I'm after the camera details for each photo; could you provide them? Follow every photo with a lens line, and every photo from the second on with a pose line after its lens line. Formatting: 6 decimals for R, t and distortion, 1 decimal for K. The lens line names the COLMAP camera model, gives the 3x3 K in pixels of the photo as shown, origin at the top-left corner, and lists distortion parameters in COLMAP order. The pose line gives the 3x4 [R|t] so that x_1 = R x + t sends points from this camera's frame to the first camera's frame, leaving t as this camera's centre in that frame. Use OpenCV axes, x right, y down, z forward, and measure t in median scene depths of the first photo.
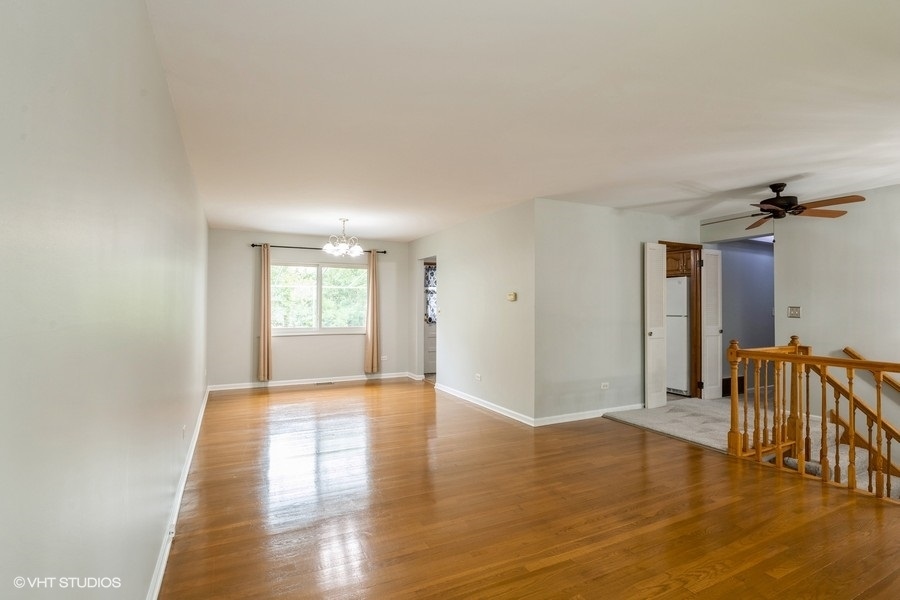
lens RADIAL K [[456.9, 0, 450.0], [0, 456.9, 300.0], [0, 0, 1]] dist [-0.001678, -0.000401]
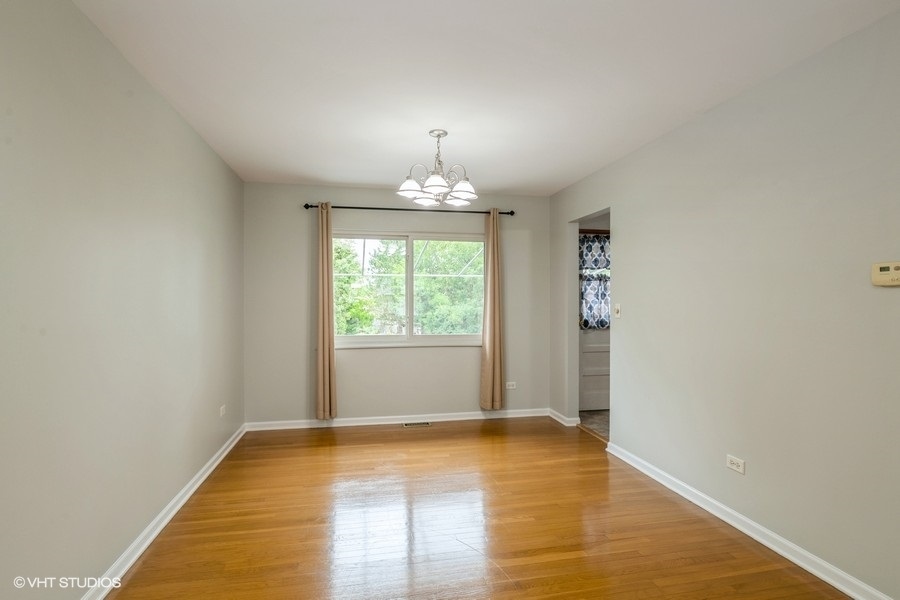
lens RADIAL K [[456.9, 0, 450.0], [0, 456.9, 300.0], [0, 0, 1]] dist [-0.001678, -0.000401]
pose [[0.967704, -0.001918, -0.252083, -0.069750], [0.004473, 0.999944, 0.009563, 0.005426], [0.252050, -0.010382, 0.967658, 0.388946]]
